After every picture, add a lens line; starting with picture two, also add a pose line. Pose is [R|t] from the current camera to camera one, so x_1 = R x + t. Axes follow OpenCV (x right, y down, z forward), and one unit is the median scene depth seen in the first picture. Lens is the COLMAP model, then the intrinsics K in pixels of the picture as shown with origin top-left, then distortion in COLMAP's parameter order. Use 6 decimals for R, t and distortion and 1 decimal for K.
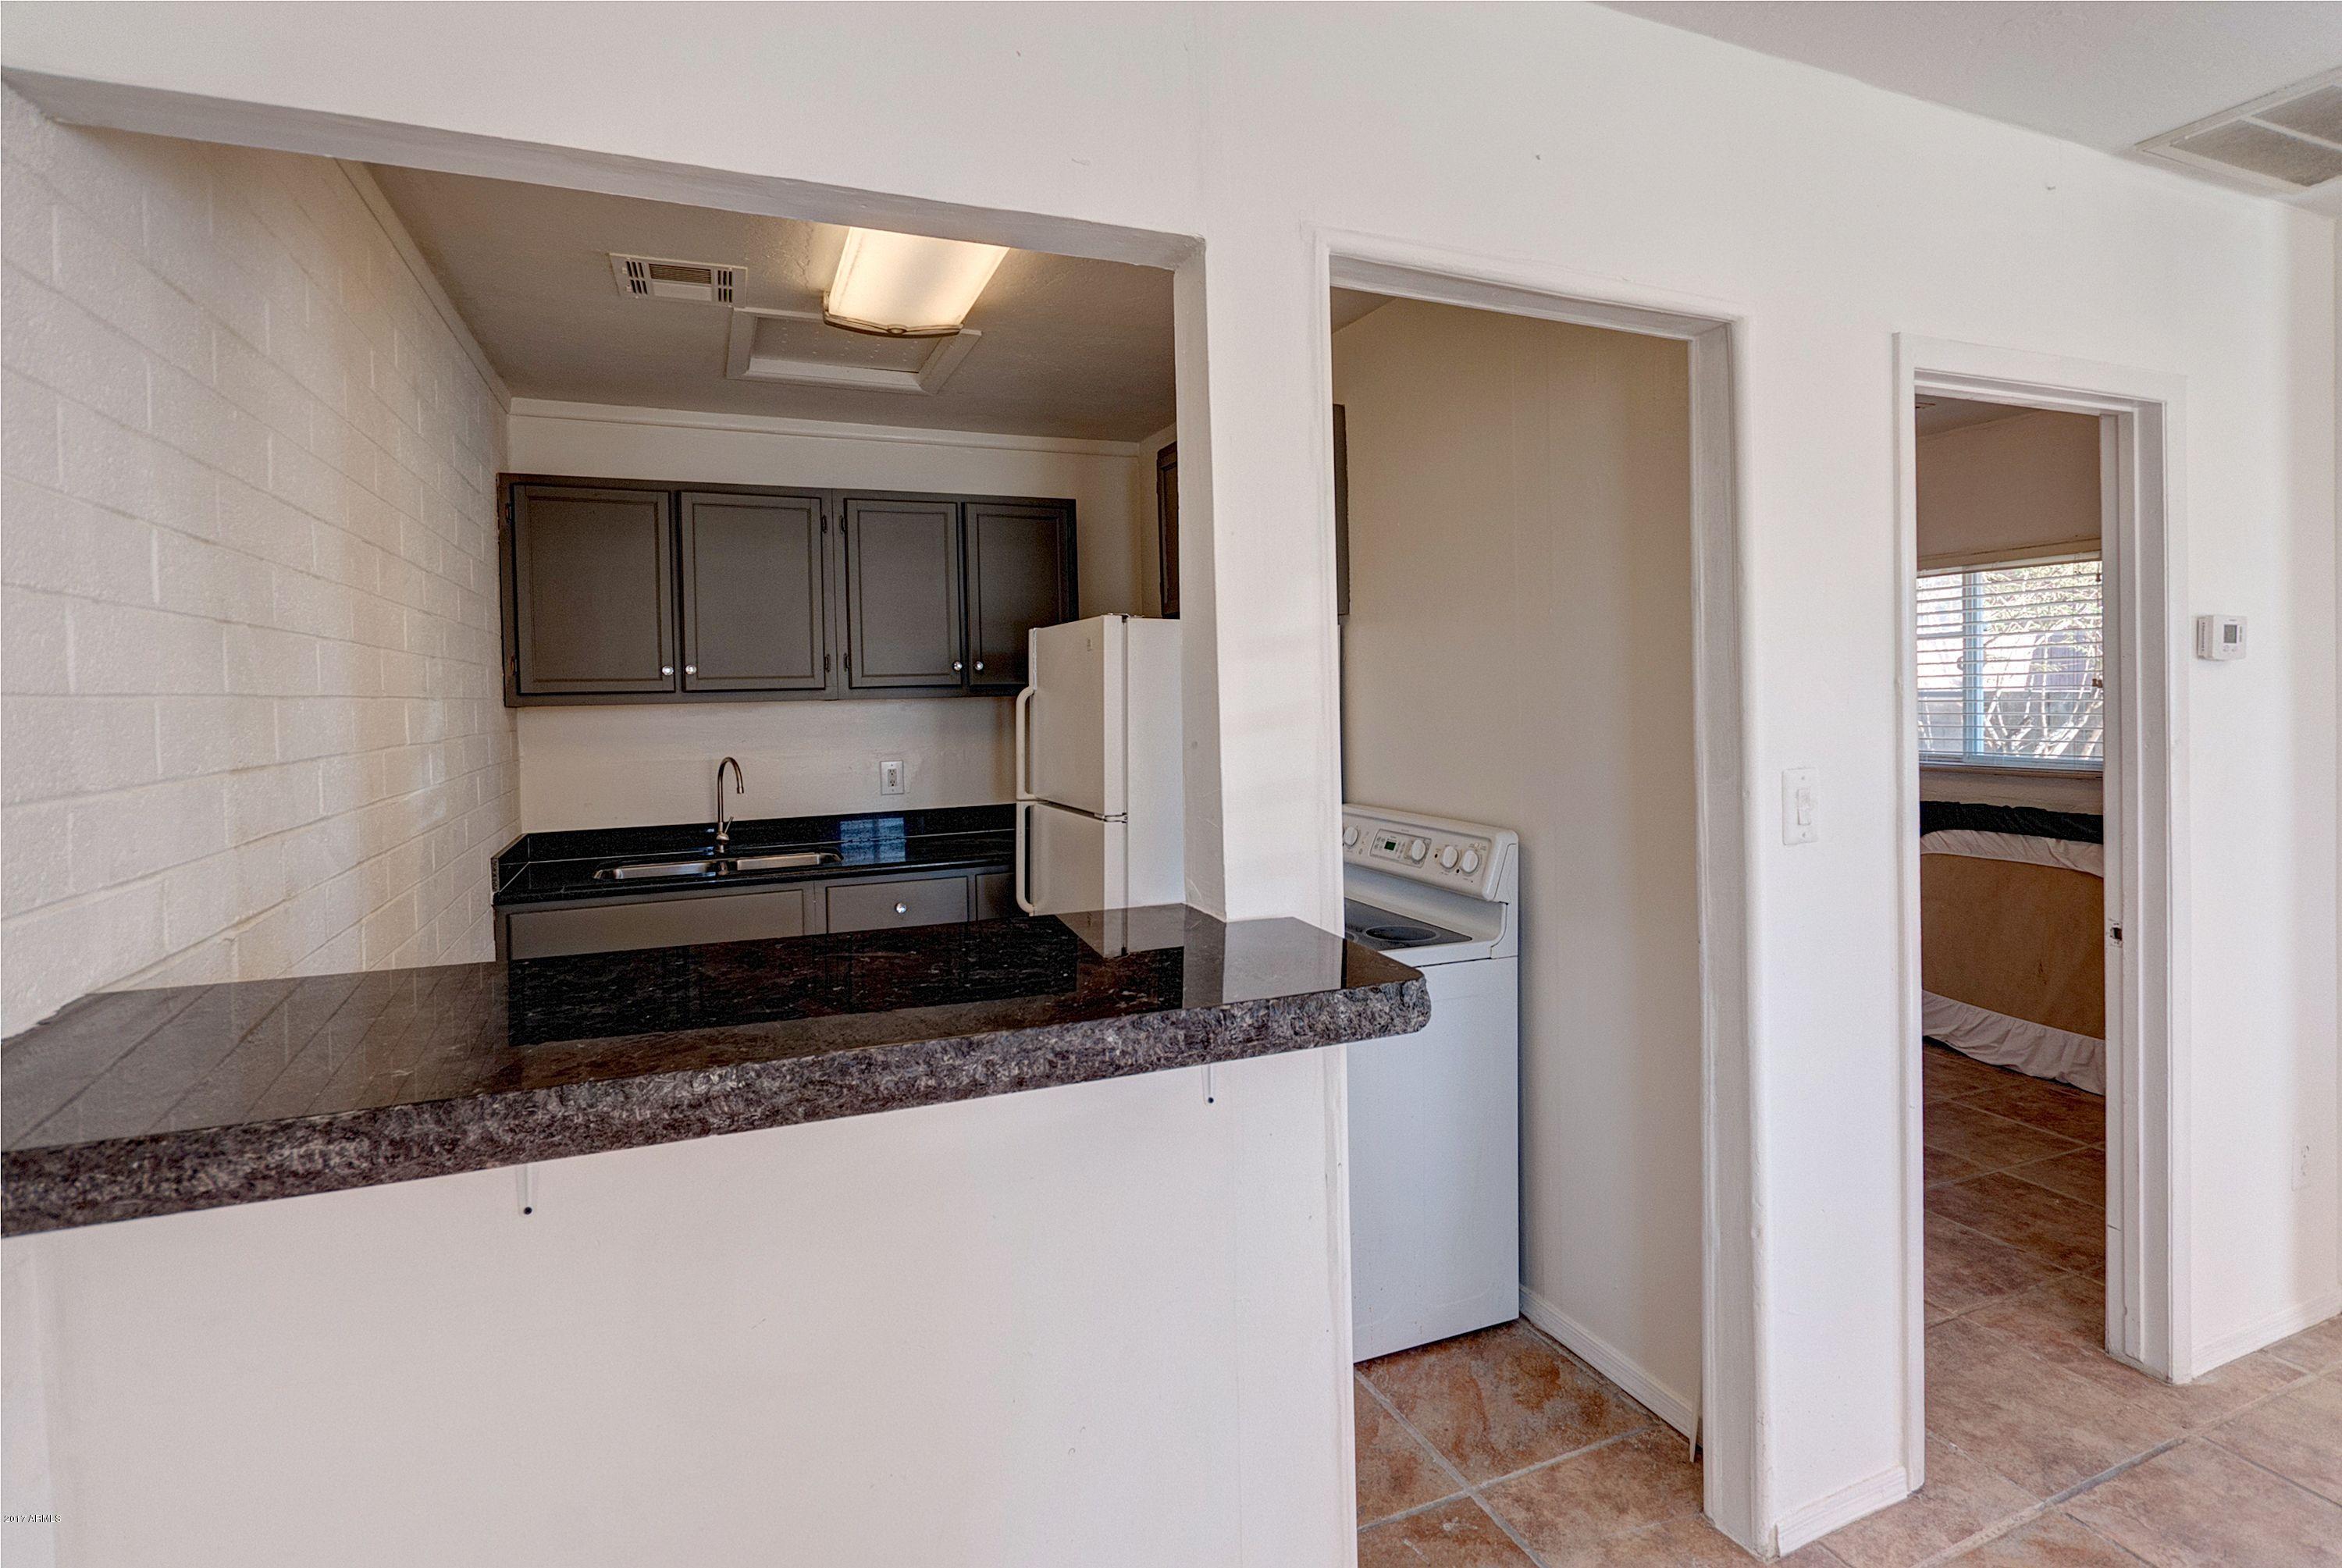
lens RADIAL K [[1152.6, 0, 1175.3], [0, 1152.6, 691.5], [0, 0, 1]] dist [-0.003003, -0.000082]
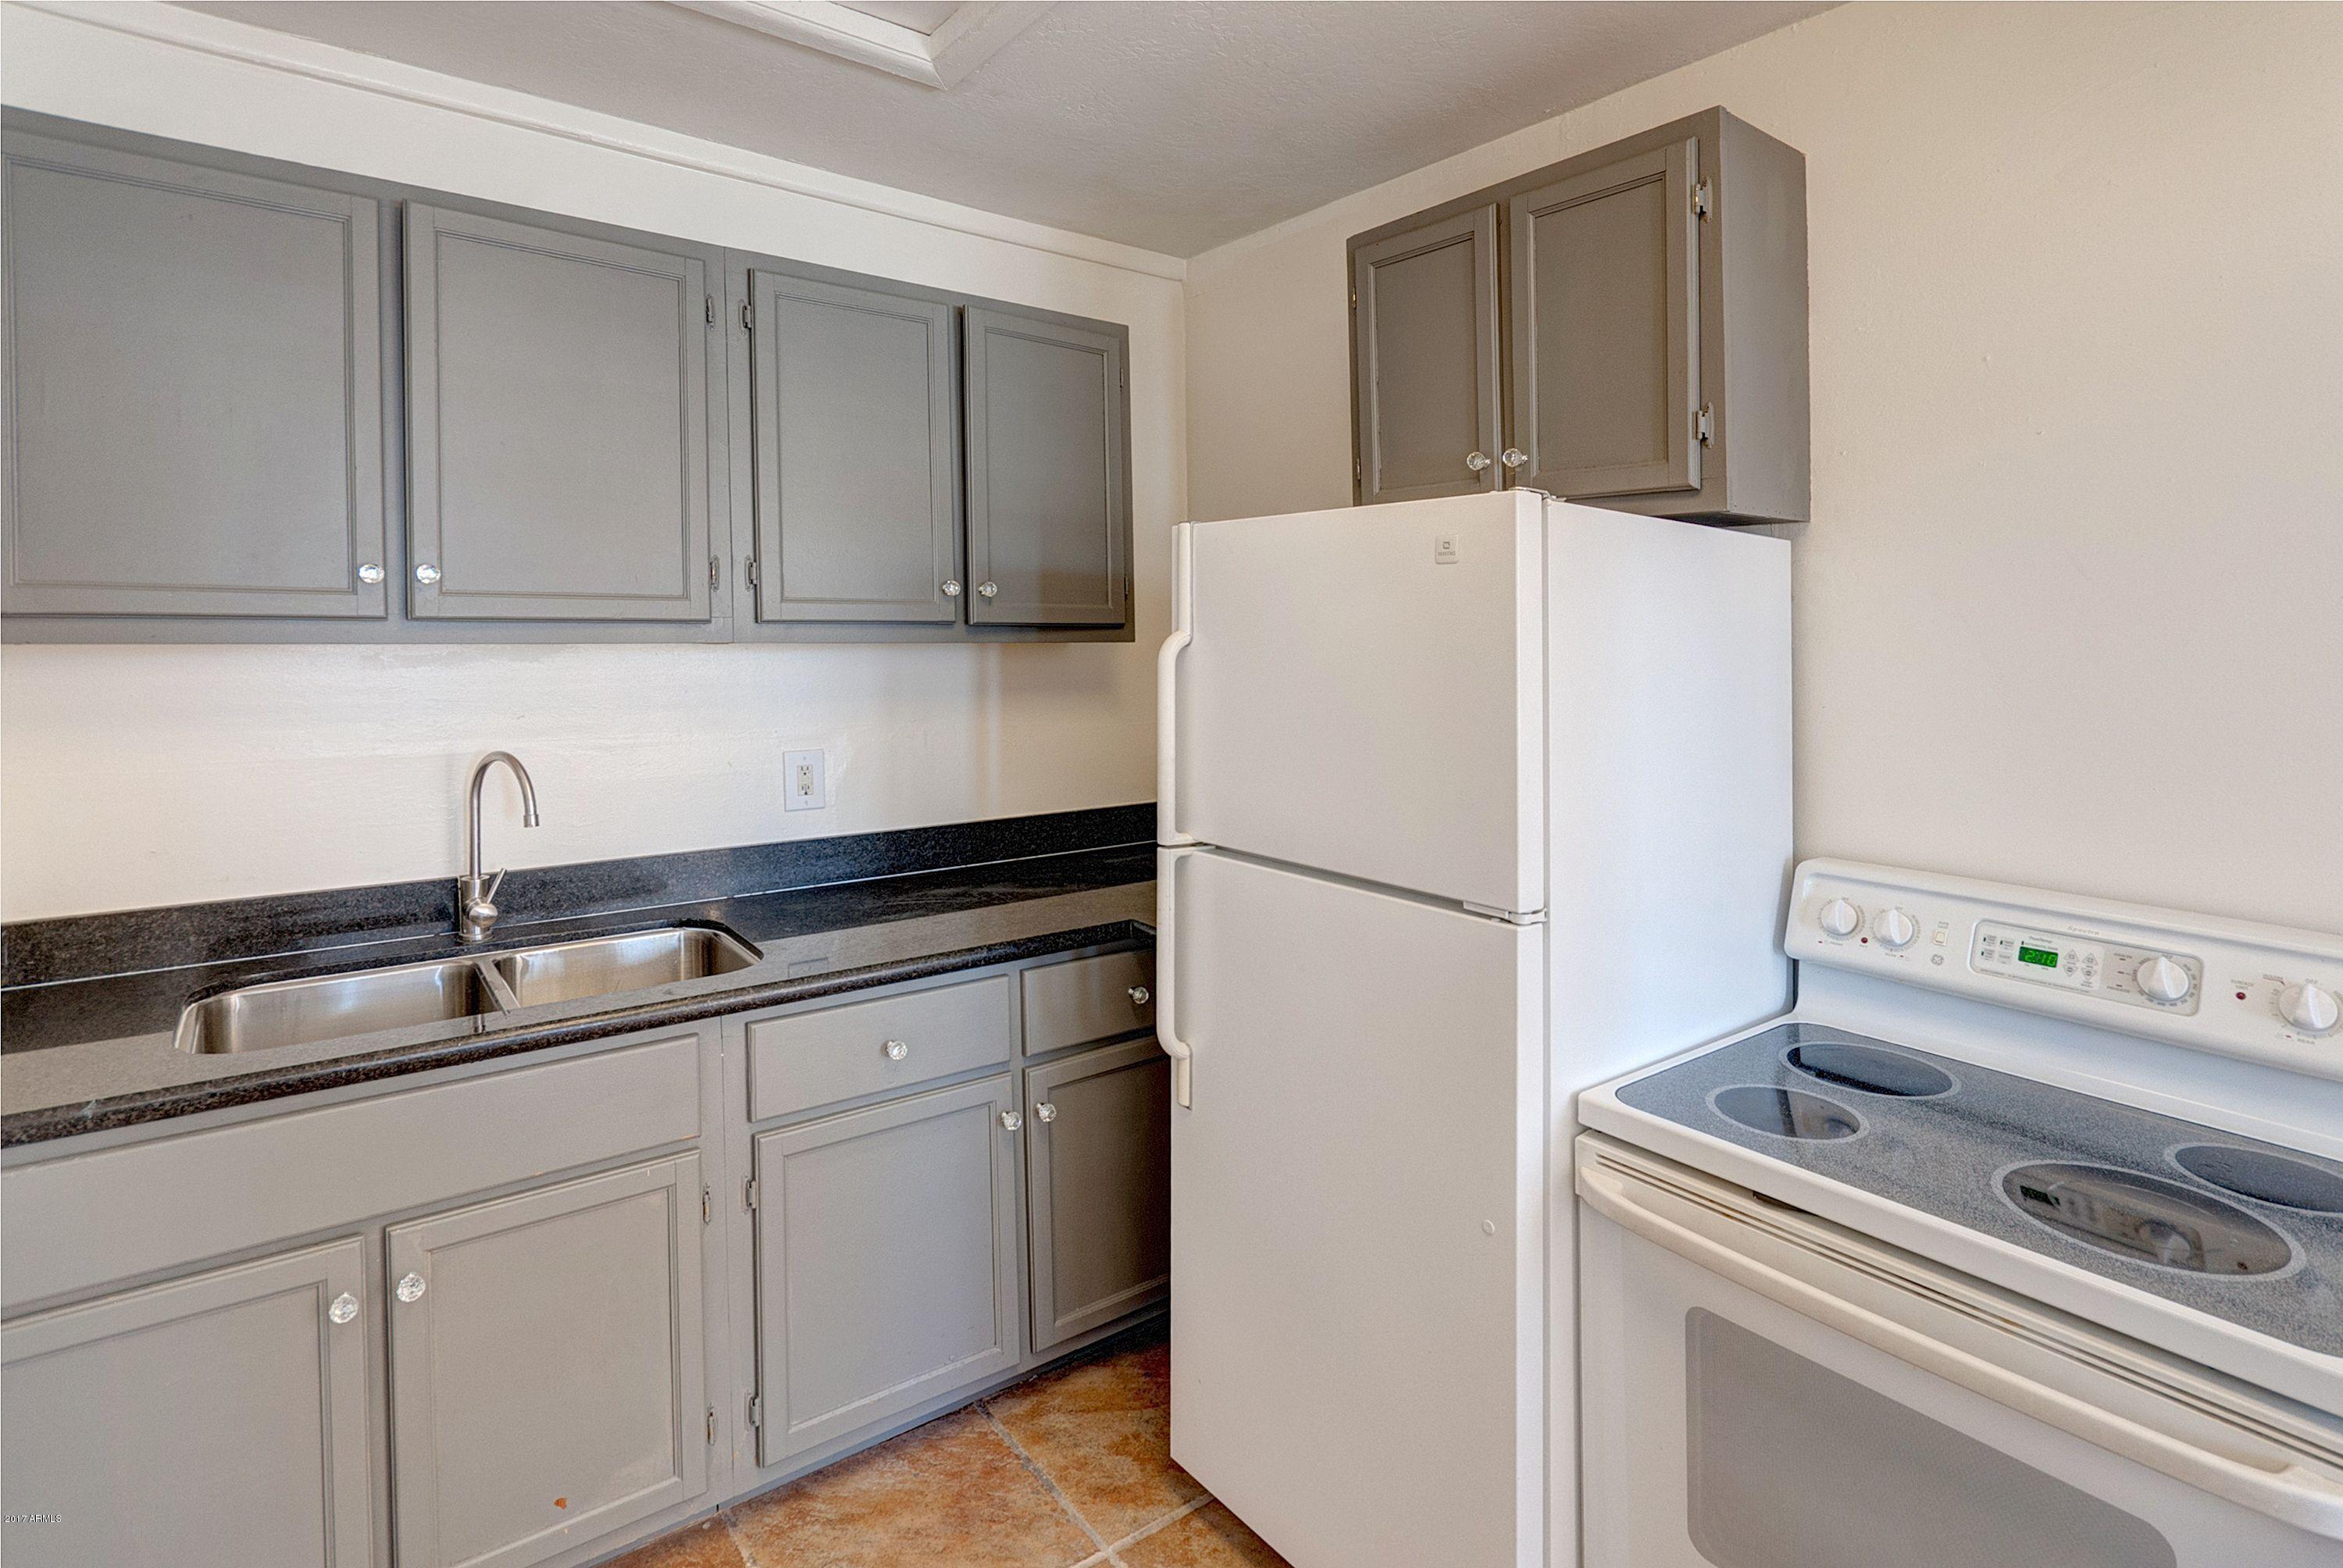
lens RADIAL K [[1112.1, 0, 1177.1], [0, 1112.1, 642.0], [0, 0, 1]] dist [-0.003047, -0.000509]
pose [[0.958730, 0.024543, 0.283257, -0.264489], [-0.027045, 0.999622, 0.004925, -0.001330], [-0.283029, -0.012383, 0.959031, 0.491426]]
